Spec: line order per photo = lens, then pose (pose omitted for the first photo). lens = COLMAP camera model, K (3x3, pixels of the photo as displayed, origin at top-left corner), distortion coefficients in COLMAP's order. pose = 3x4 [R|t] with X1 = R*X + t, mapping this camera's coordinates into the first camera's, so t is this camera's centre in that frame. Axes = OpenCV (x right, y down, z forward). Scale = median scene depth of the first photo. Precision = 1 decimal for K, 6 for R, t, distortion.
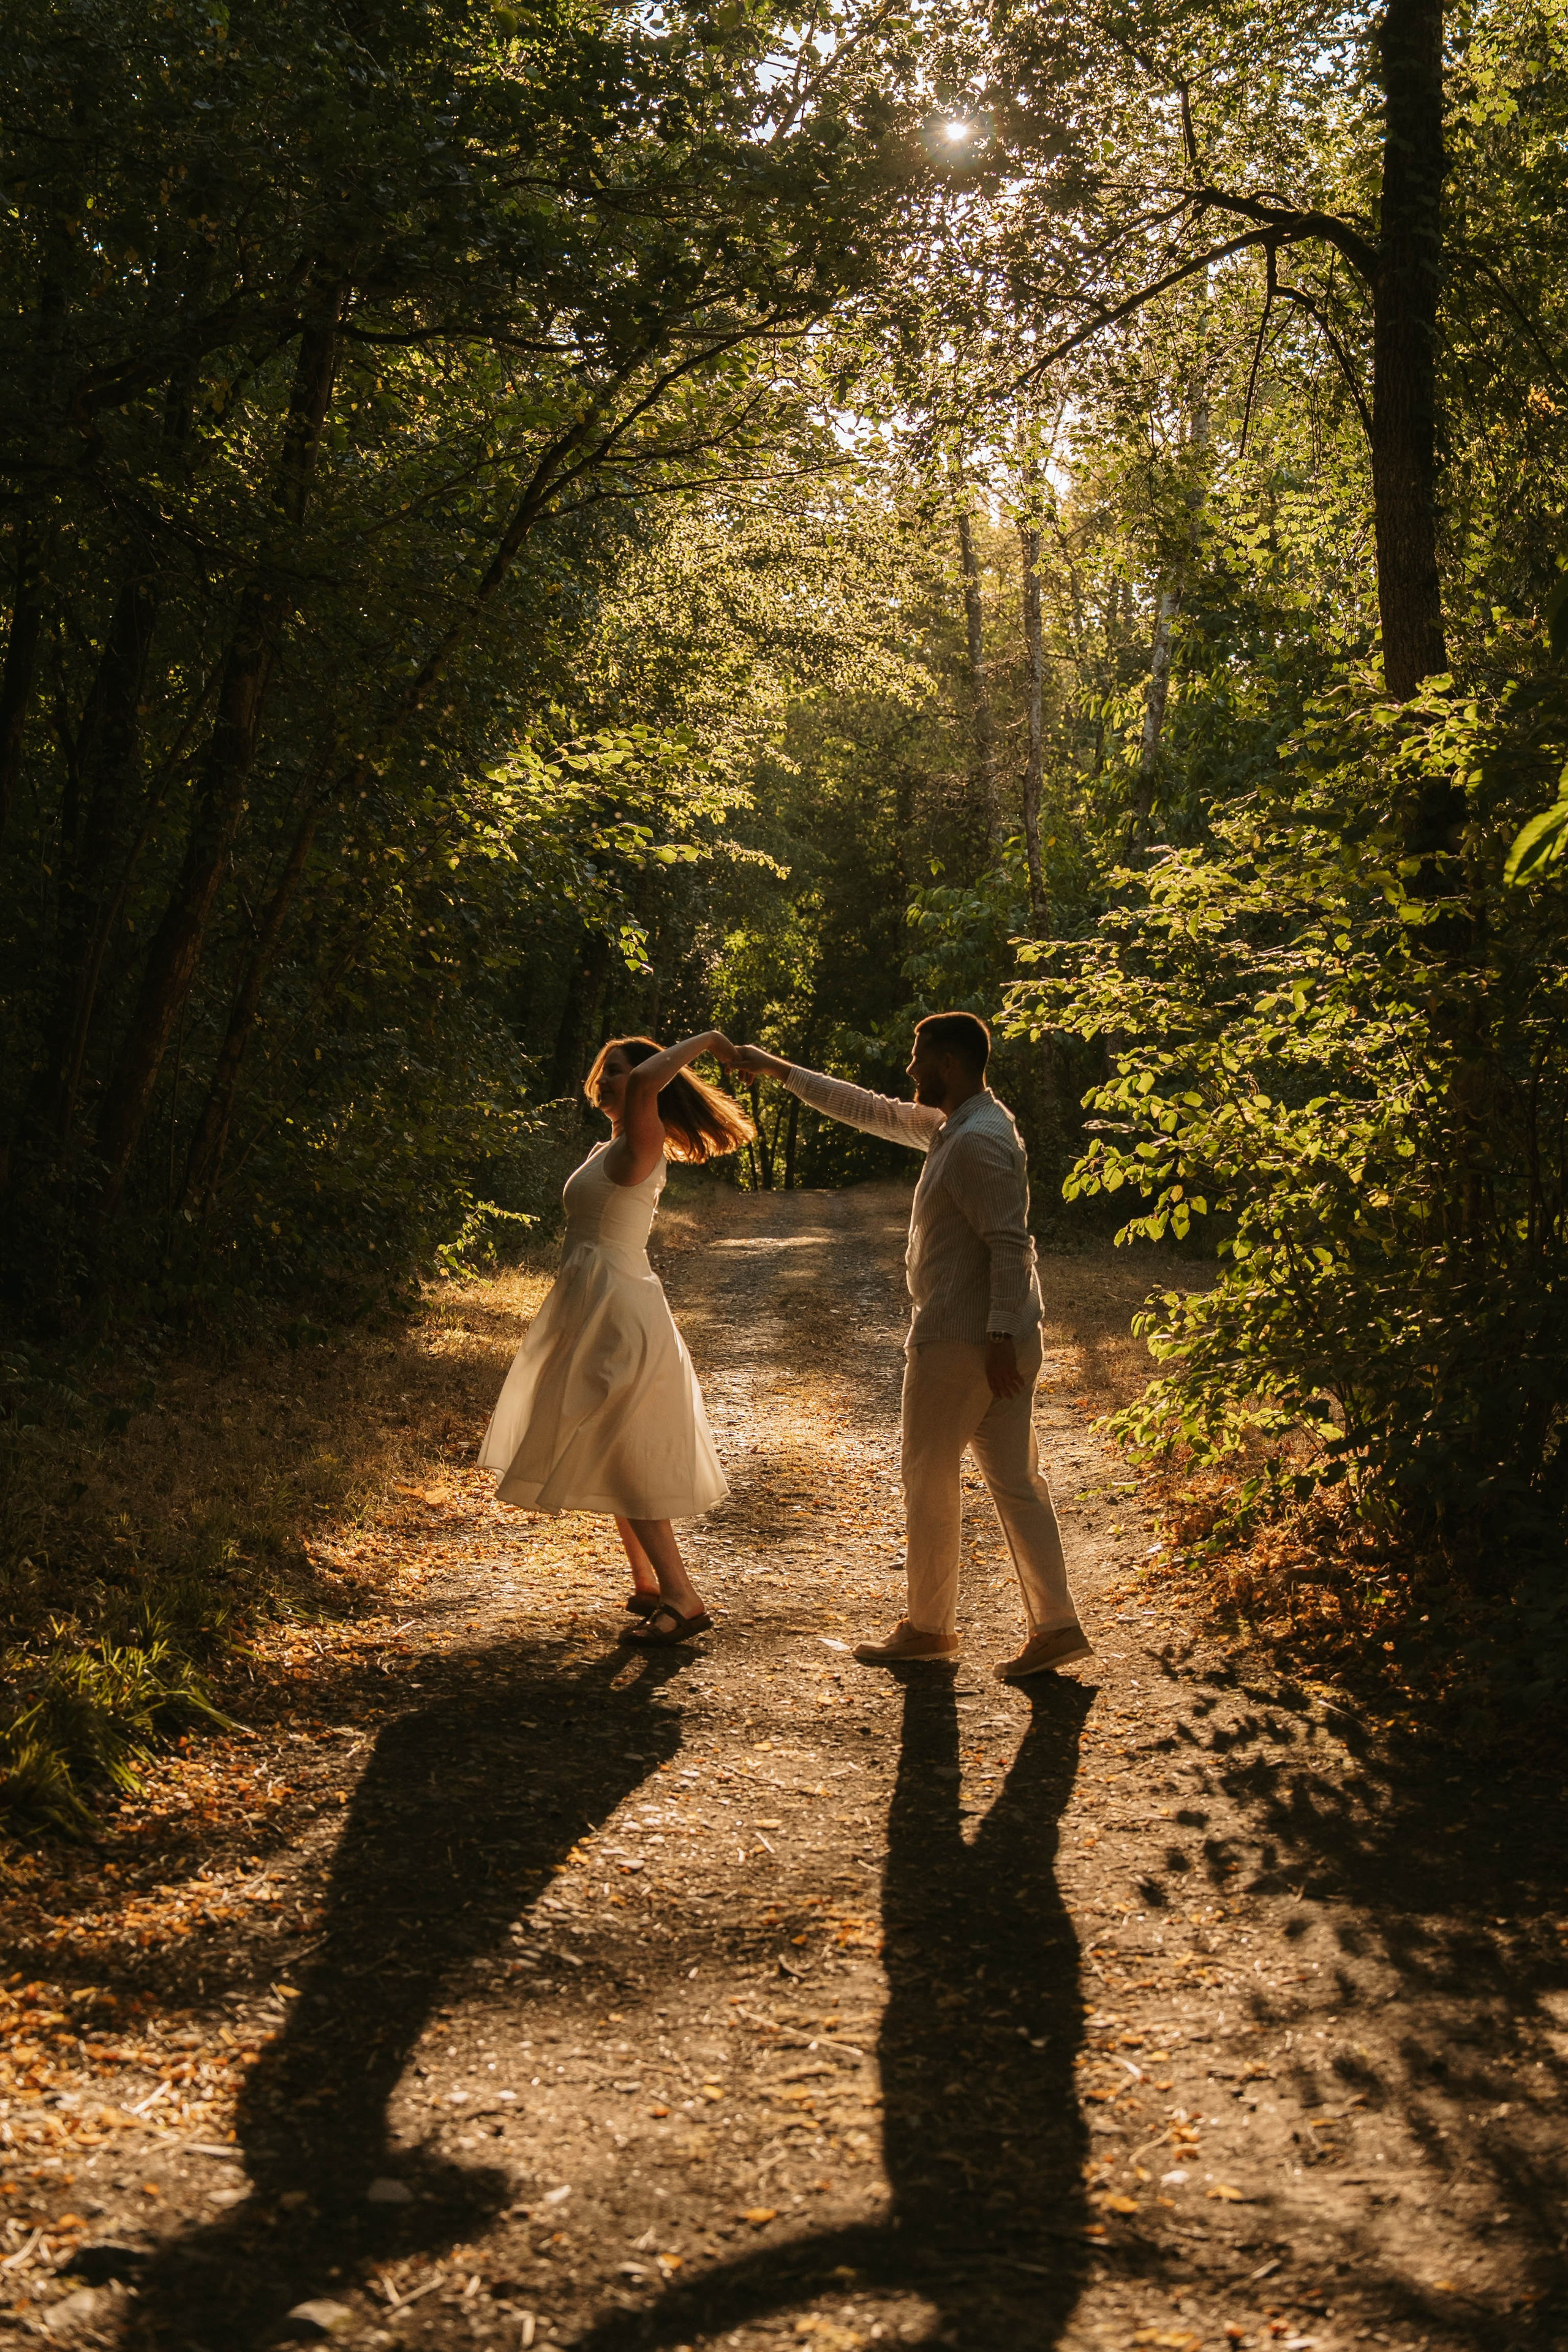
lens RADIAL K [[3460.1, 0, 623.9], [0, 3460.1, 1232.0], [0, 0, 1]] dist [0.023666, 0.000000]
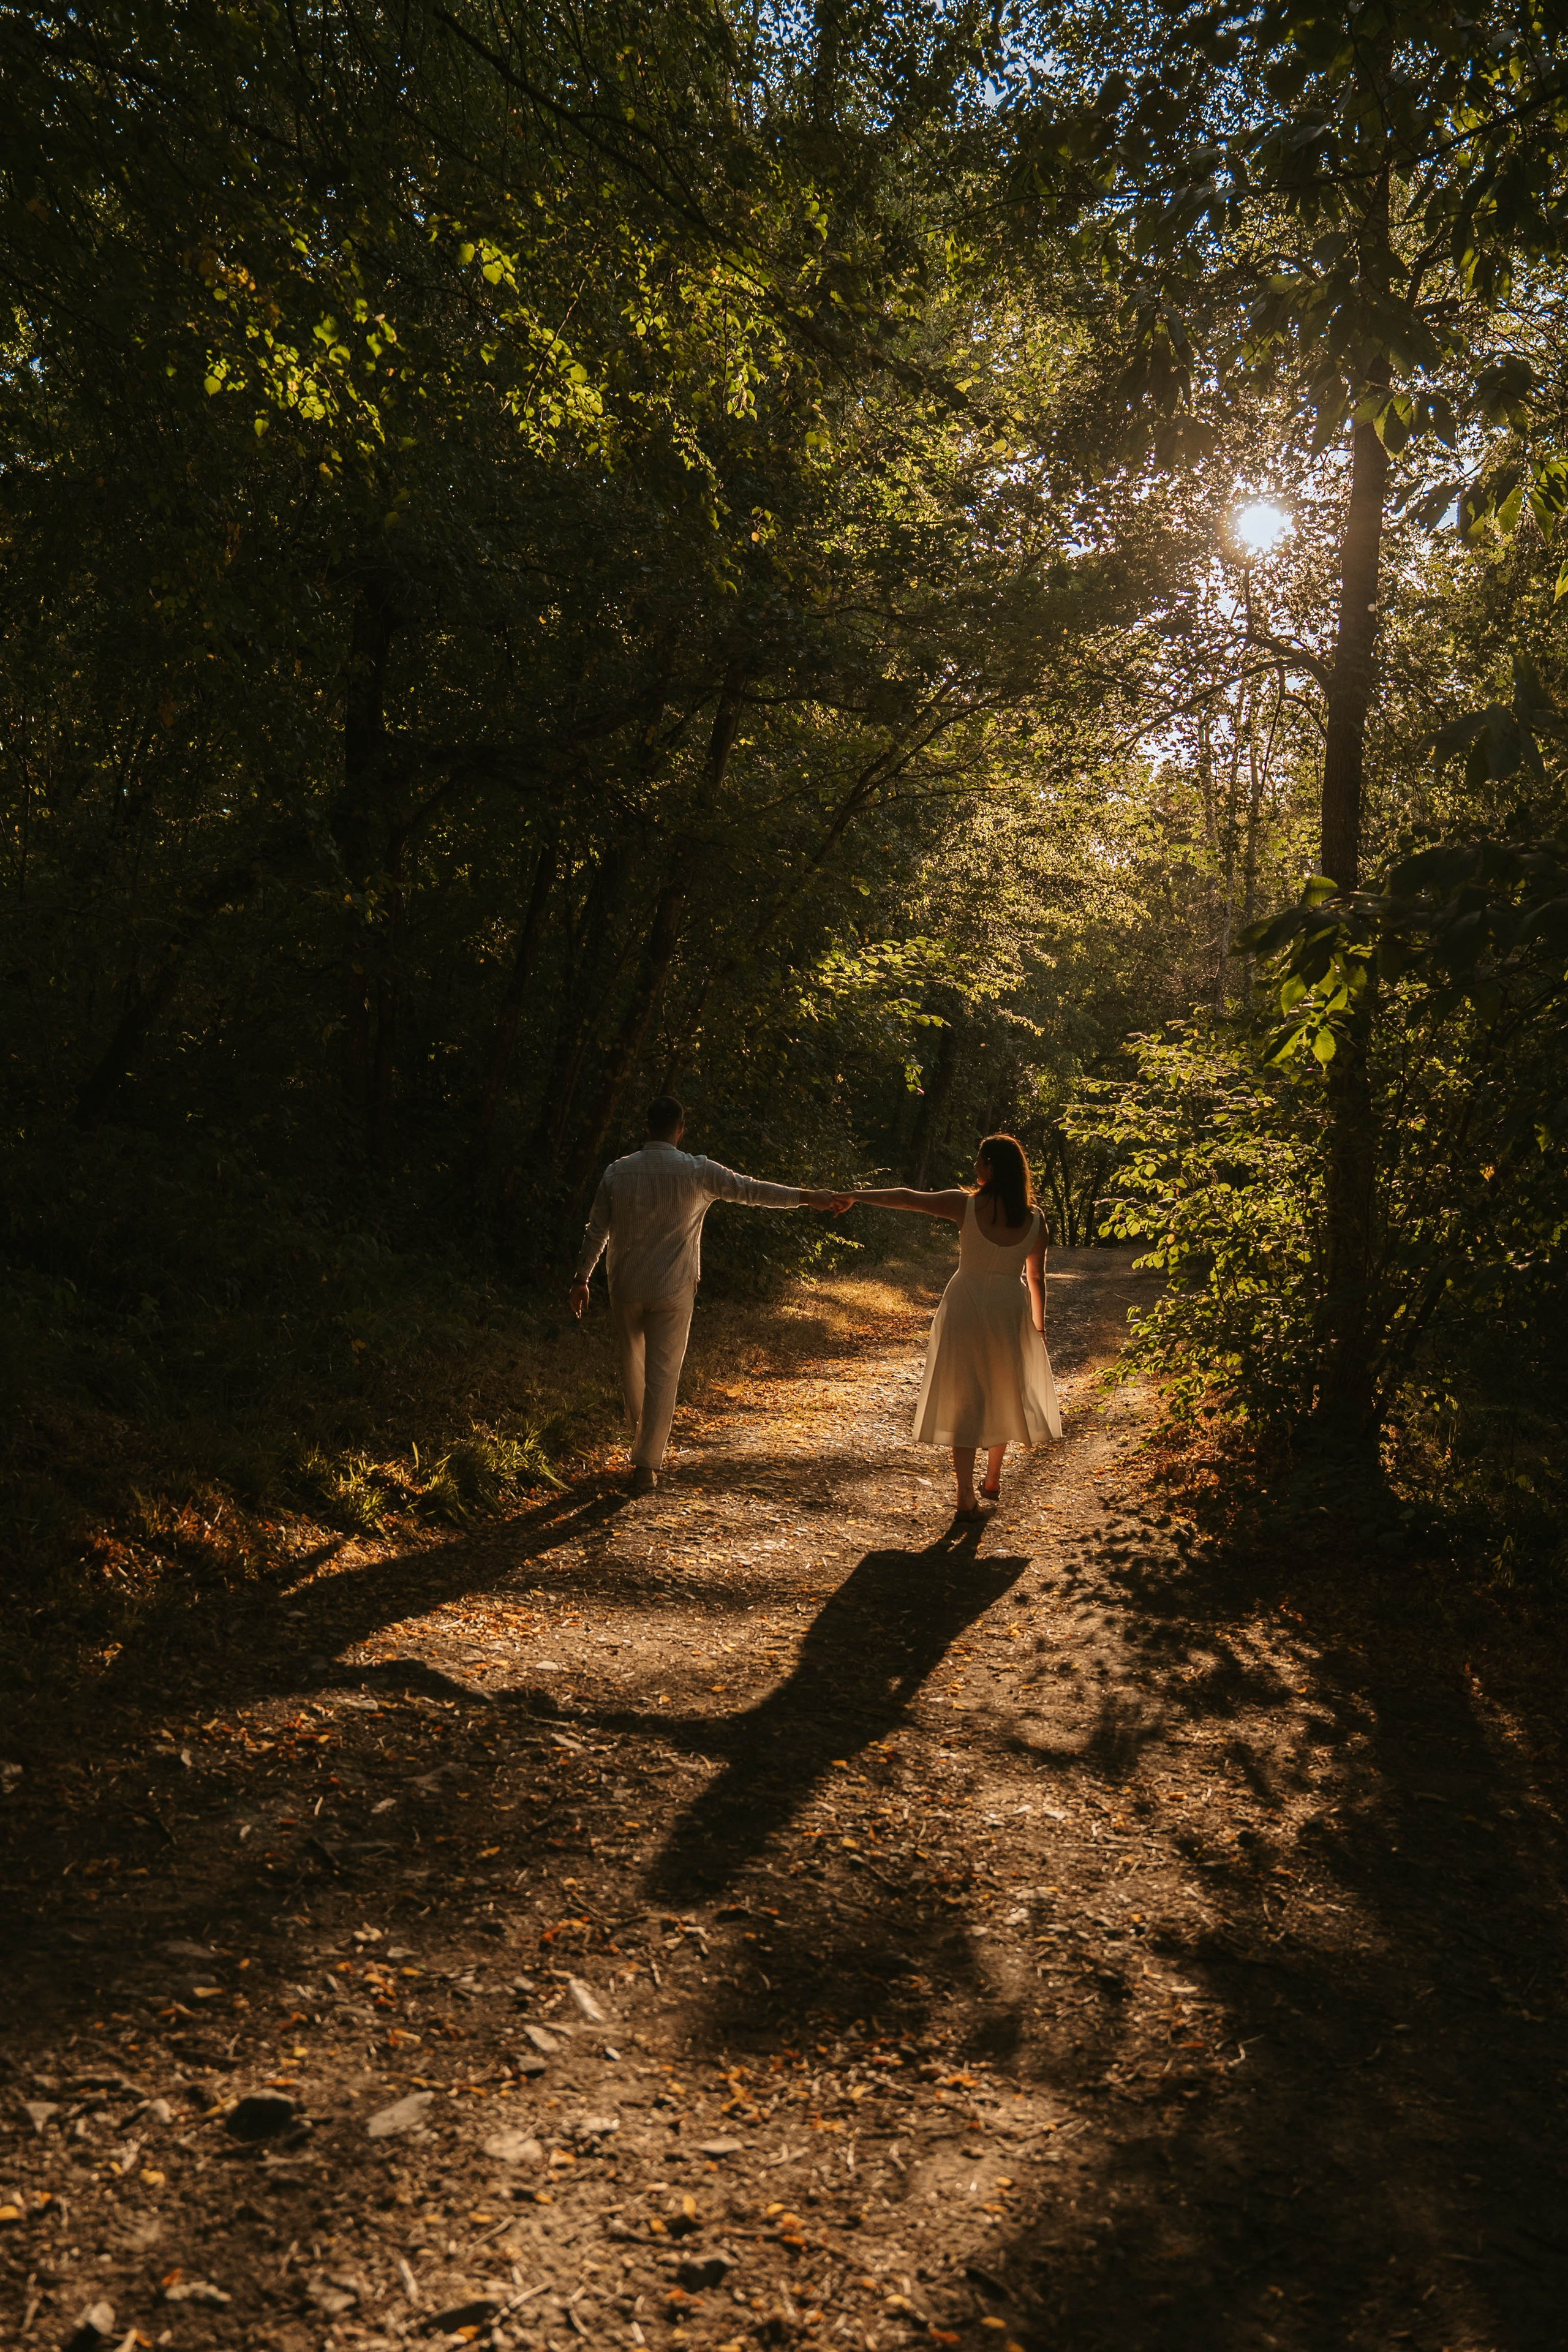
lens RADIAL K [[2506.1, 0, 672.5], [0, 2506.1, 1258.2], [0, 0, 1]] dist [0.053599, 0.000000]
pose [[0.985675, 0.067943, -0.154366, 0.112865], [-0.068988, 0.997616, -0.001415, 0.016880], [0.153902, 0.012044, 0.988013, -0.238691]]
